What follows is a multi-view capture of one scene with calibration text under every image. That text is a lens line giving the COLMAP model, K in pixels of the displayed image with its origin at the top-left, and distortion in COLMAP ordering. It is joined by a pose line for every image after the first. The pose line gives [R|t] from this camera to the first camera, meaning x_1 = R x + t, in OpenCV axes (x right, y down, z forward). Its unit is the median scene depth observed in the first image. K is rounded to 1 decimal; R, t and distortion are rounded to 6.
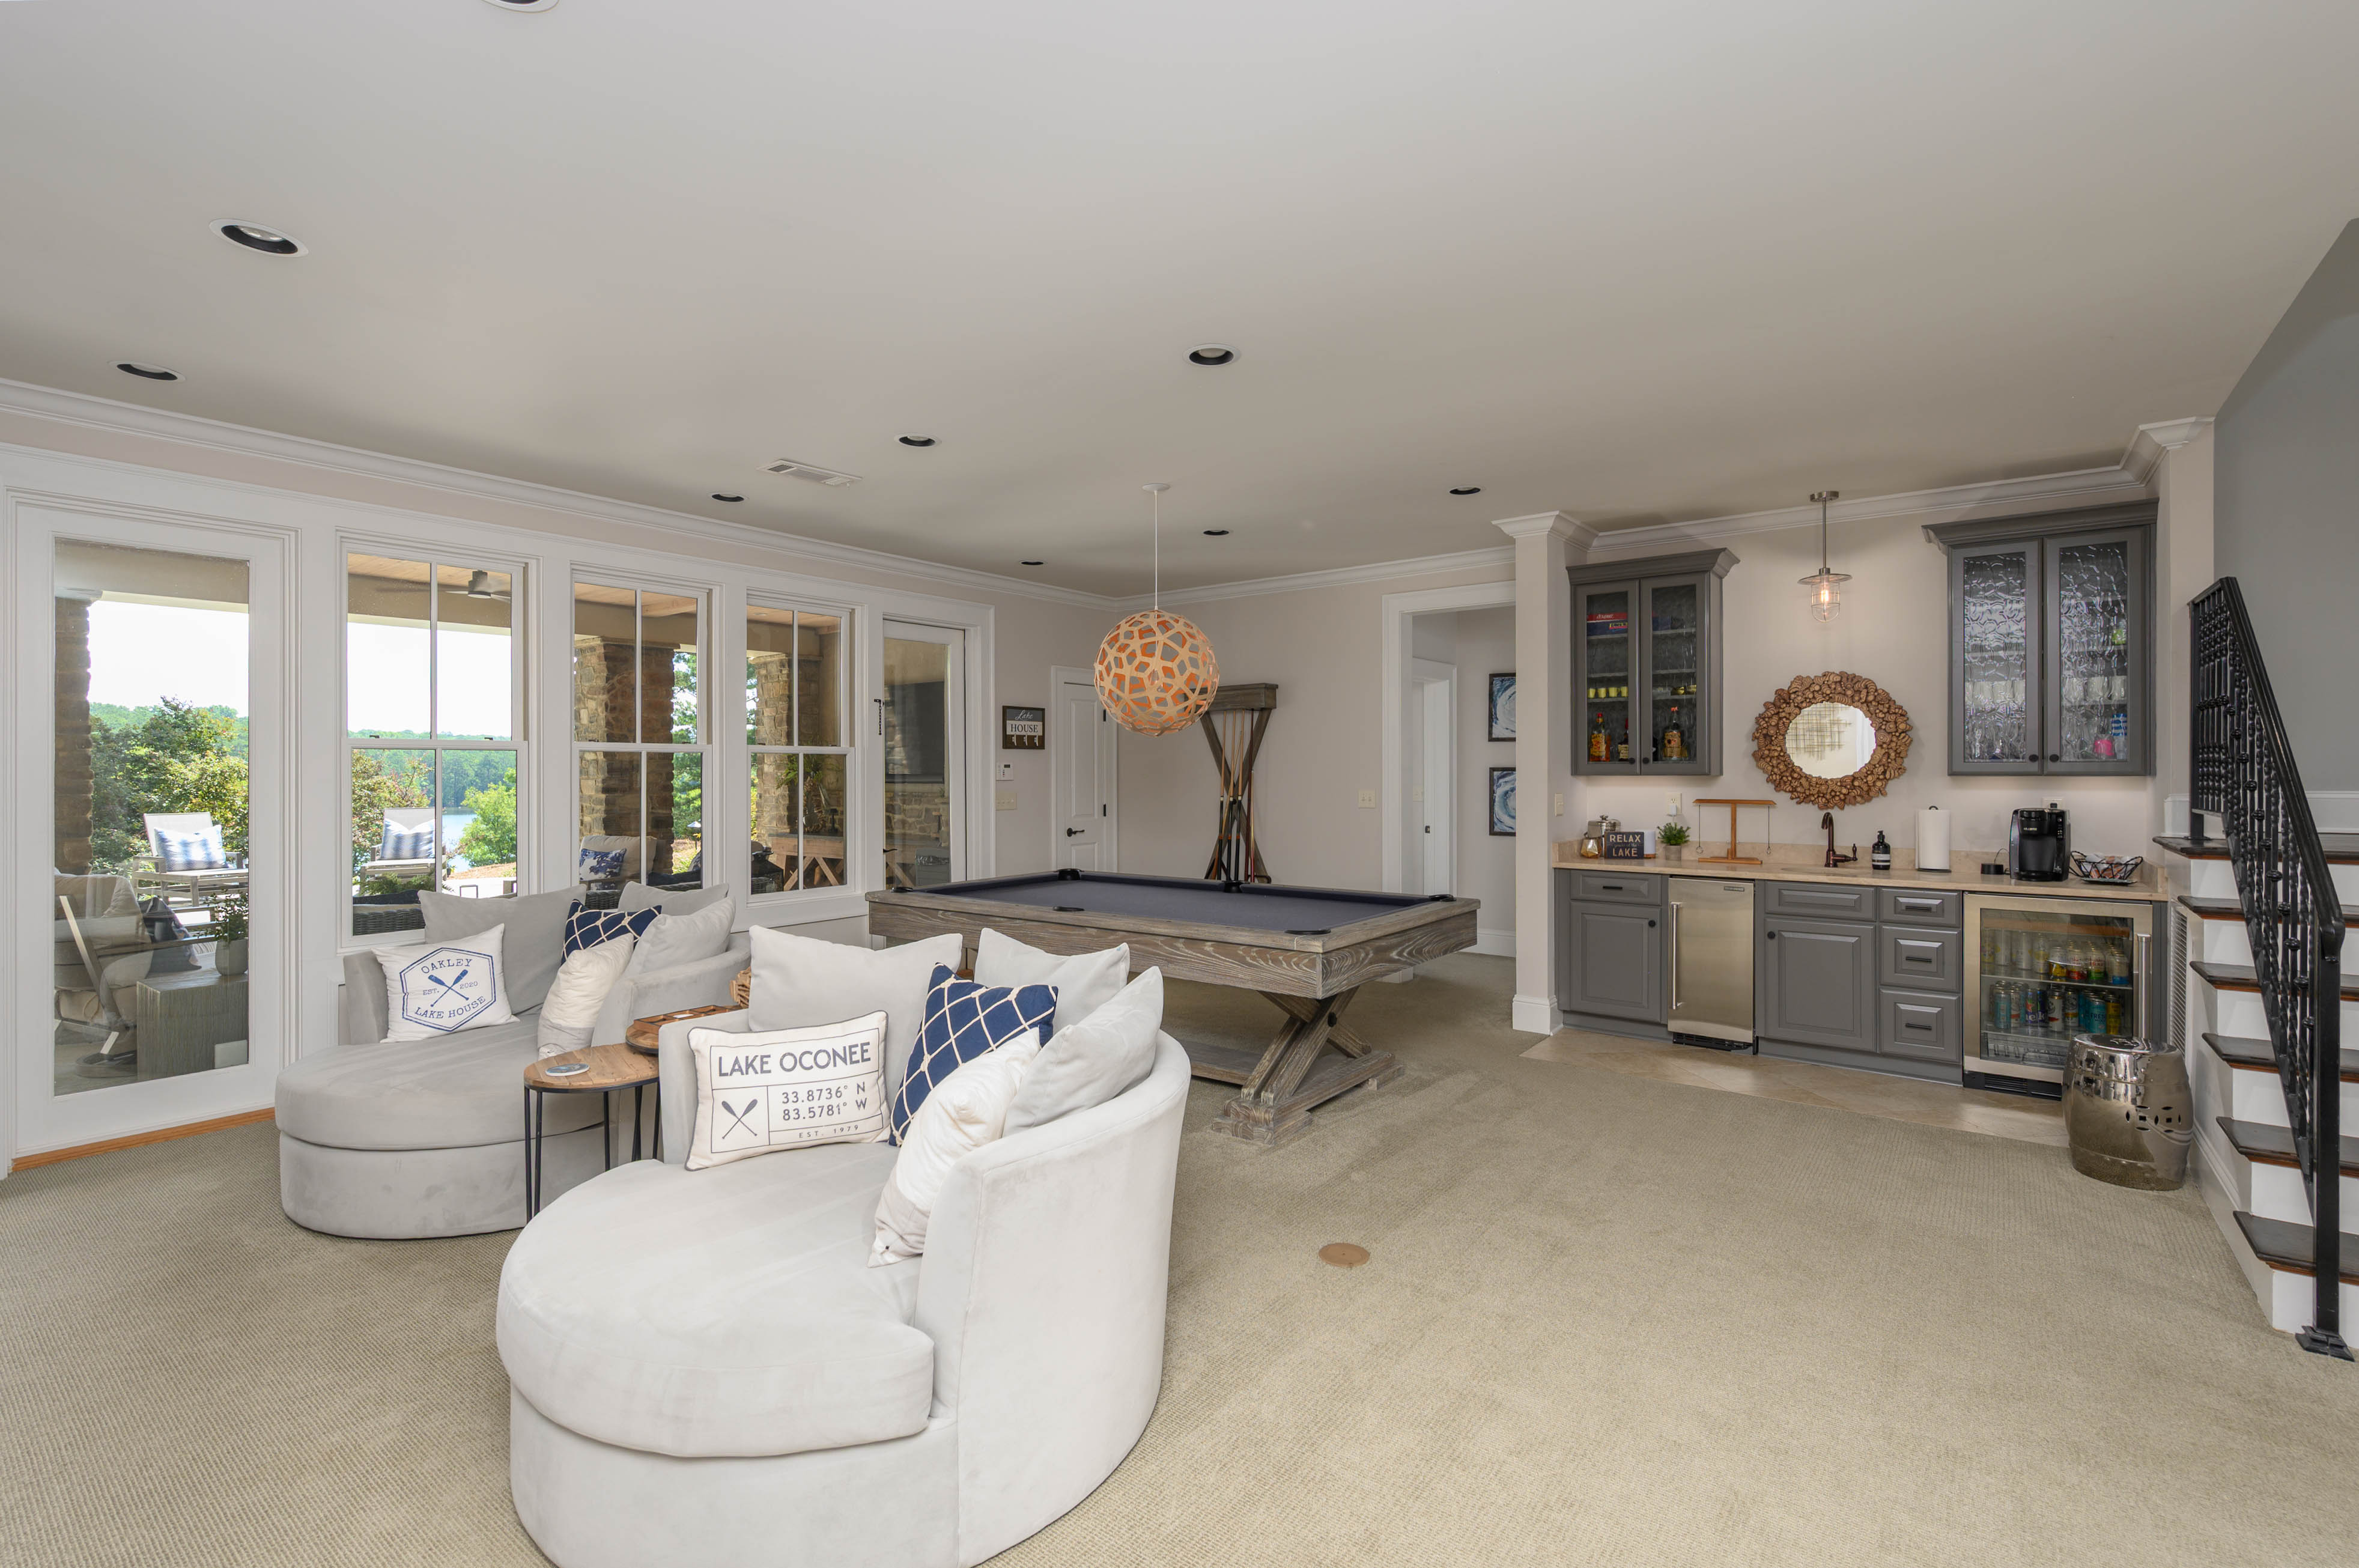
lens RADIAL K [[1045.6, 0, 1182.1], [0, 1045.6, 775.2], [0, 0, 1]] dist [-0.002832, 0.000378]
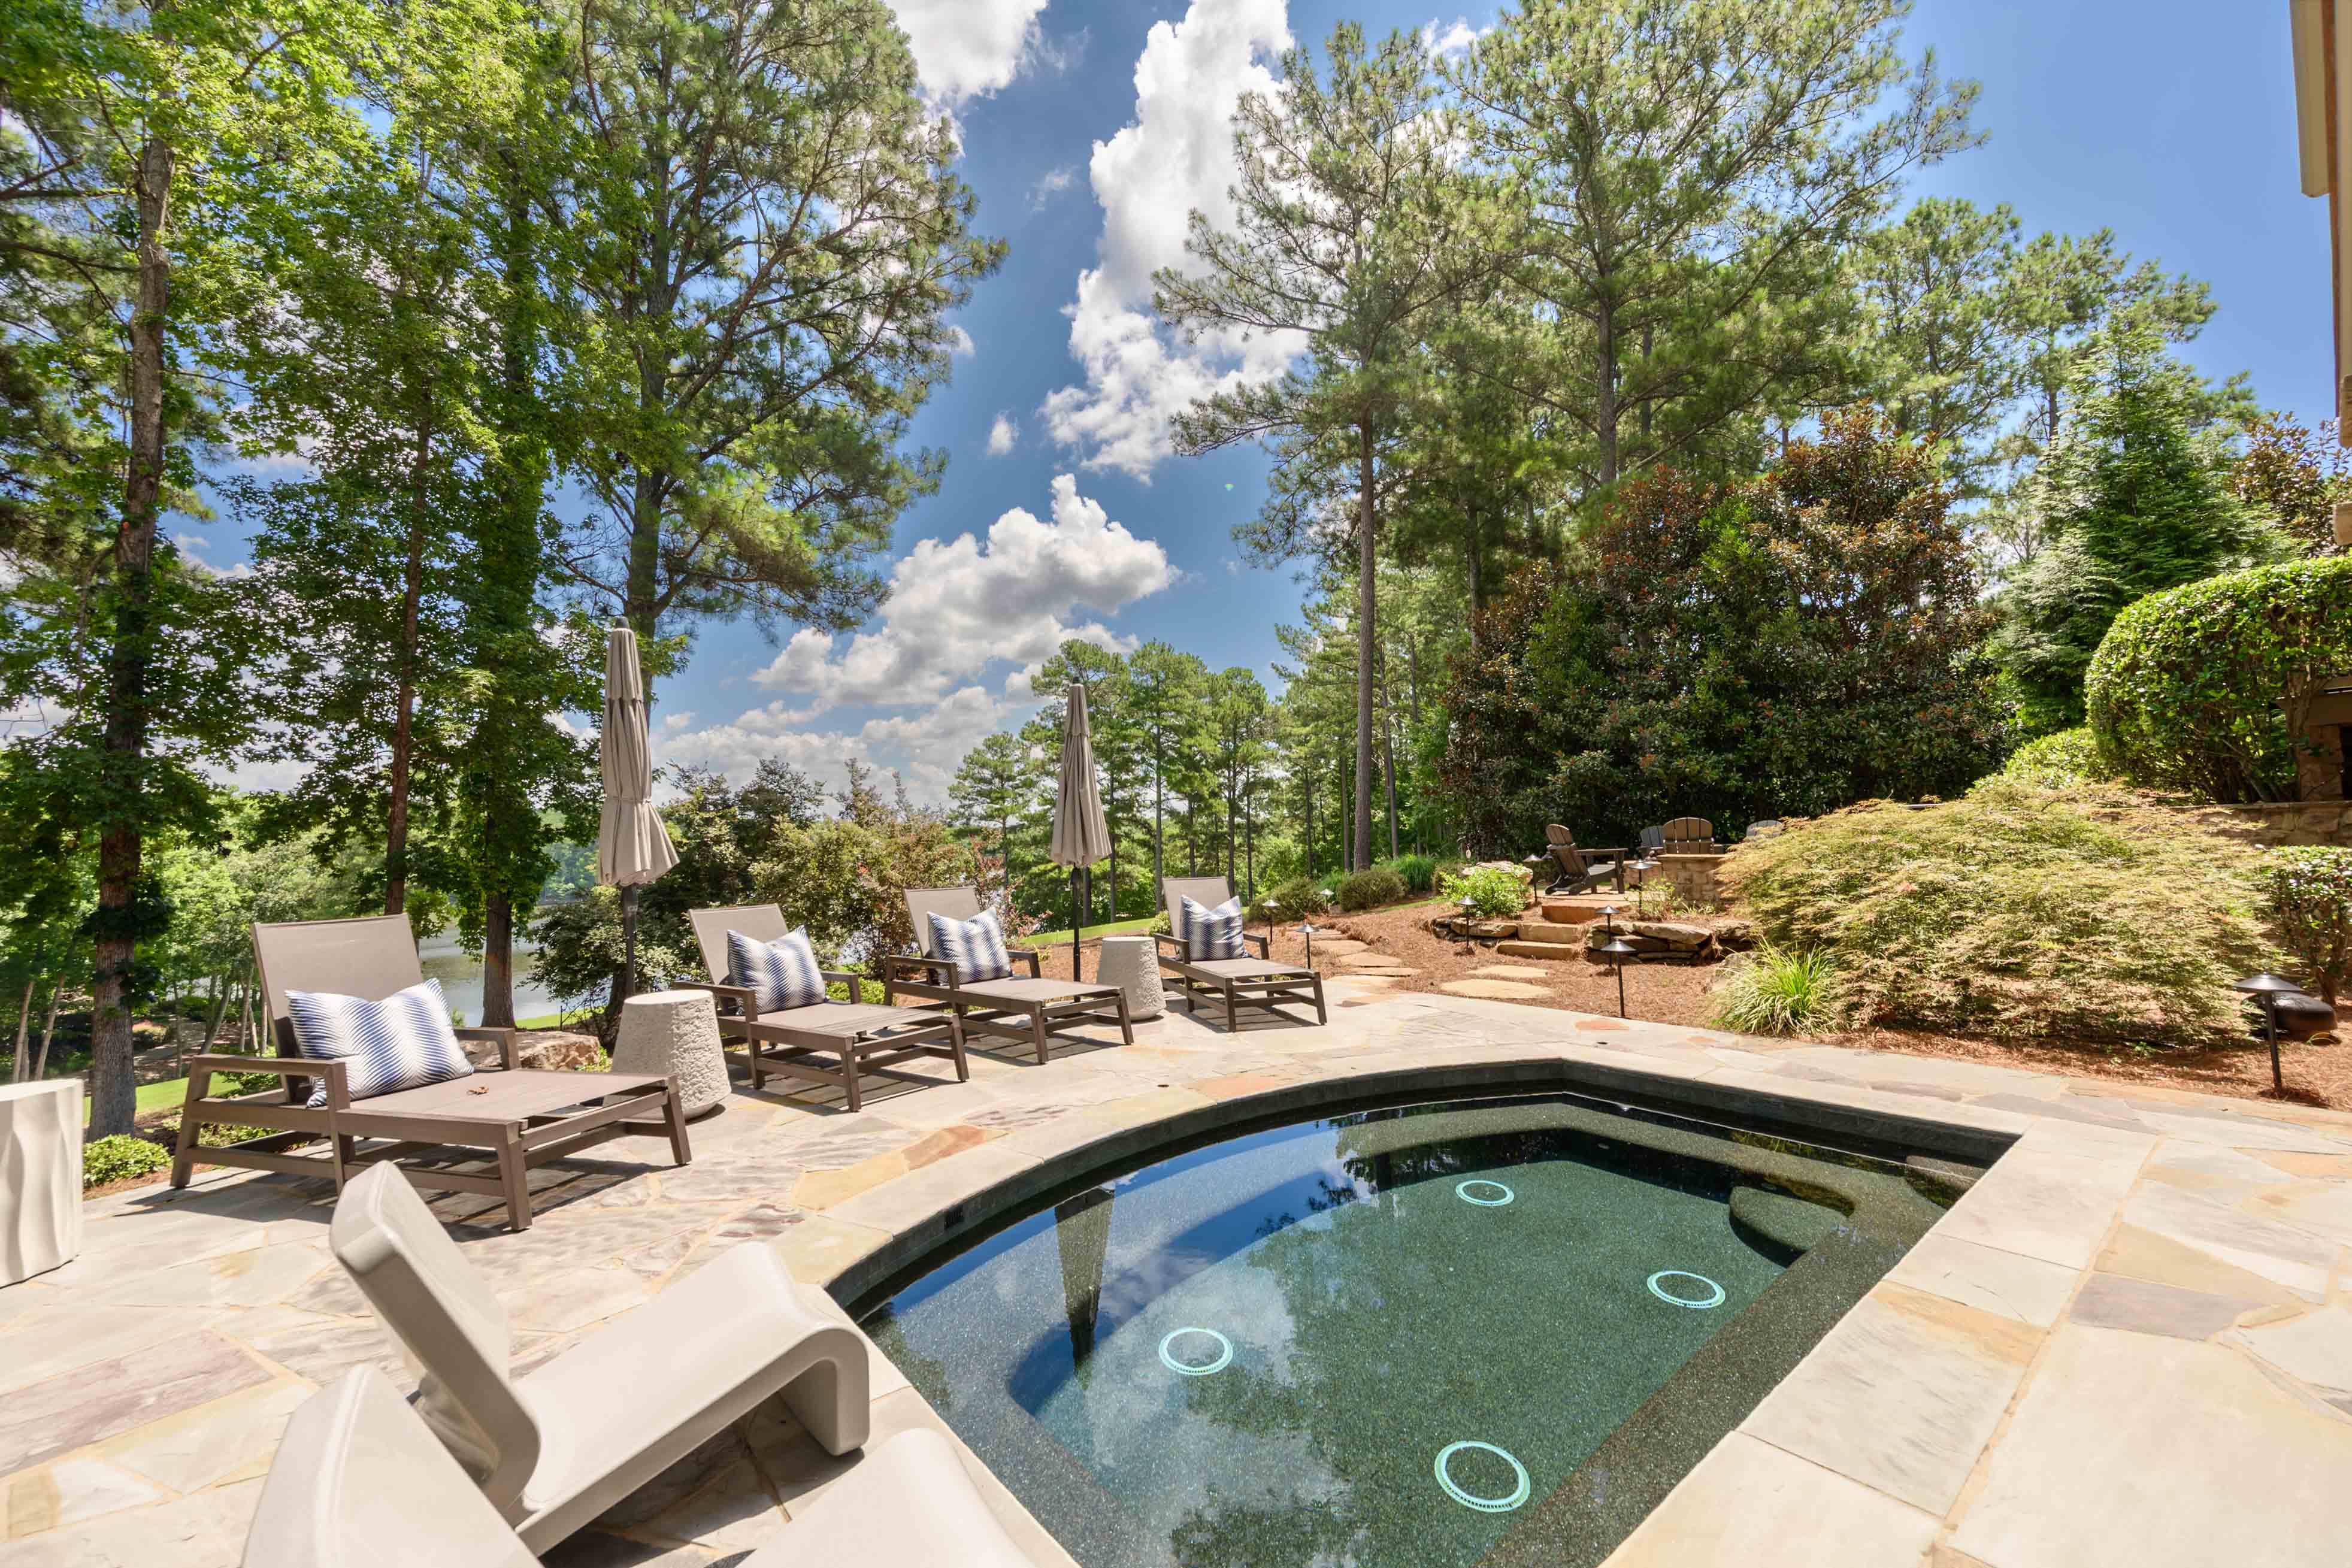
lens RADIAL K [[933.9, 0, 1182.4], [0, 933.9, 781.2], [0, 0, 1]] dist [-0.002926, 0.000300]
pose [[0.967768, -0.032249, -0.249769, -1.154275], [0.014574, 0.997277, -0.072295, 0.024153], [0.251420, 0.066324, 0.965603, 0.819784]]
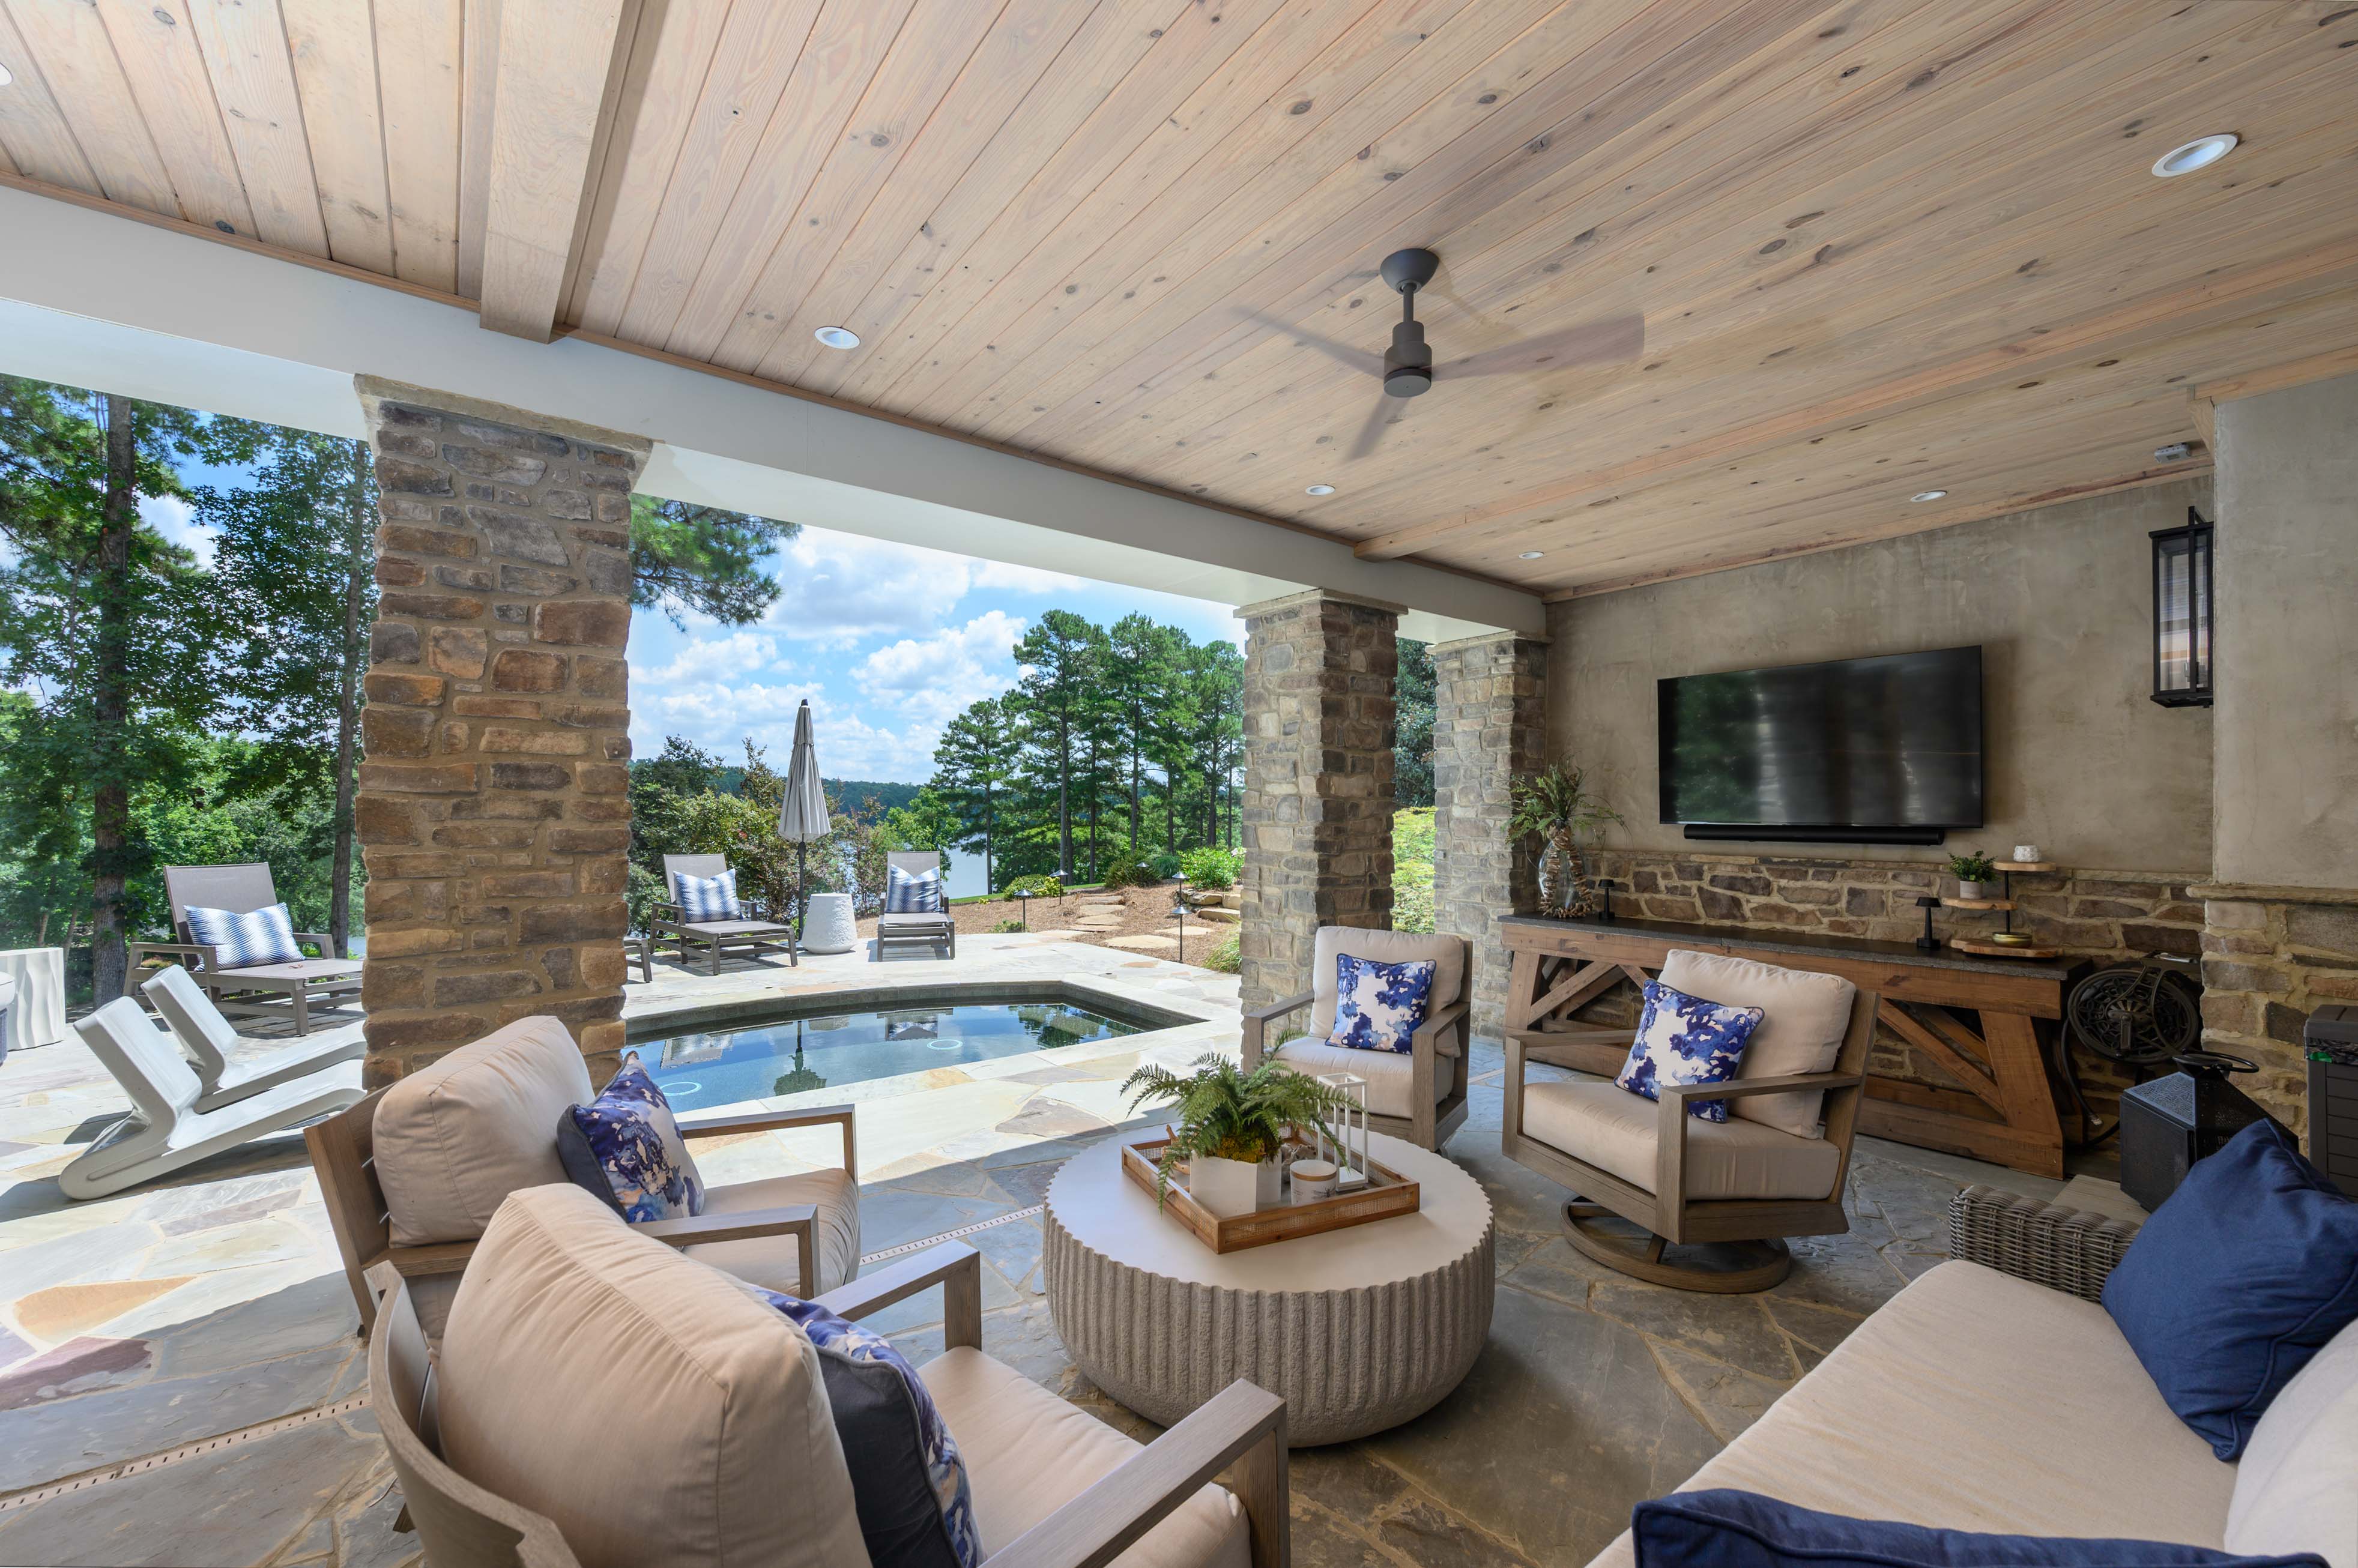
lens RADIAL K [[938.4, 0, 1180.7], [0, 938.4, 800.6], [0, 0, 1]] dist [-0.000033, -0.000632]
pose [[0.965900, 0.008298, -0.258781, -0.621716], [-0.013388, 0.999750, -0.017916, -0.000951], [0.258567, 0.020769, 0.965770, 0.583945]]
